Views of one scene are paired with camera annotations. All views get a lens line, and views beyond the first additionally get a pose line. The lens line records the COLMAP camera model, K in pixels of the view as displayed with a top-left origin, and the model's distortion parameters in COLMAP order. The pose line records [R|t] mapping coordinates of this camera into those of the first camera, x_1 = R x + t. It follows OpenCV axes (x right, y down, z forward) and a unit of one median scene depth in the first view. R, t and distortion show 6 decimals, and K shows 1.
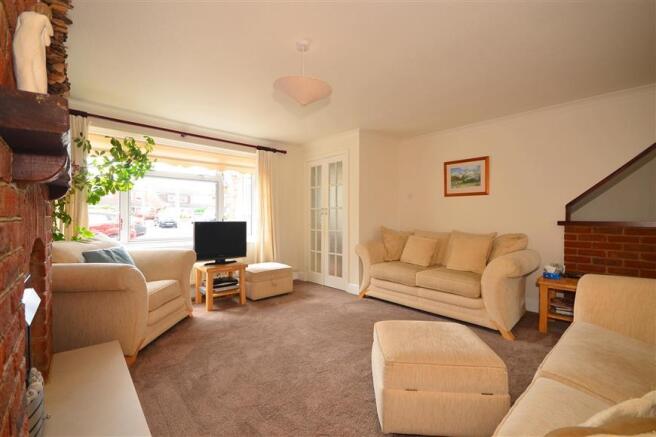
lens RADIAL K [[290.3, 0, 328.0], [0, 290.3, 218.5], [0, 0, 1]] dist [0.000452, -0.000013]
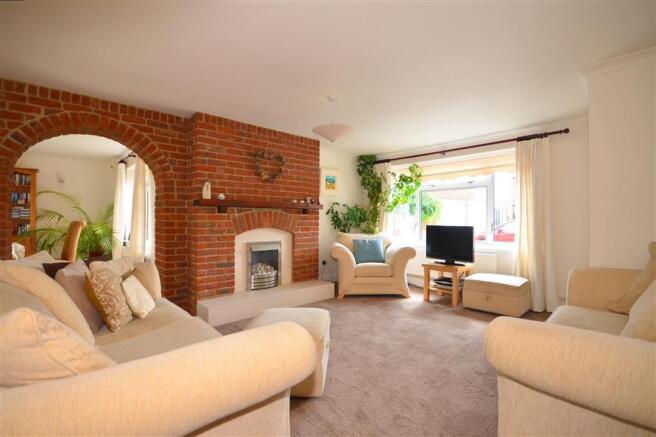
lens RADIAL K [[296.6, 0, 328.0], [0, 296.6, 218.5], [0, 0, 1]] dist [0.000306, 0.000095]
pose [[0.019297, -0.009809, -0.999766, 0.703848], [-0.008409, 0.999915, -0.009972, -0.001313], [0.999778, 0.008599, 0.019213, 0.499307]]
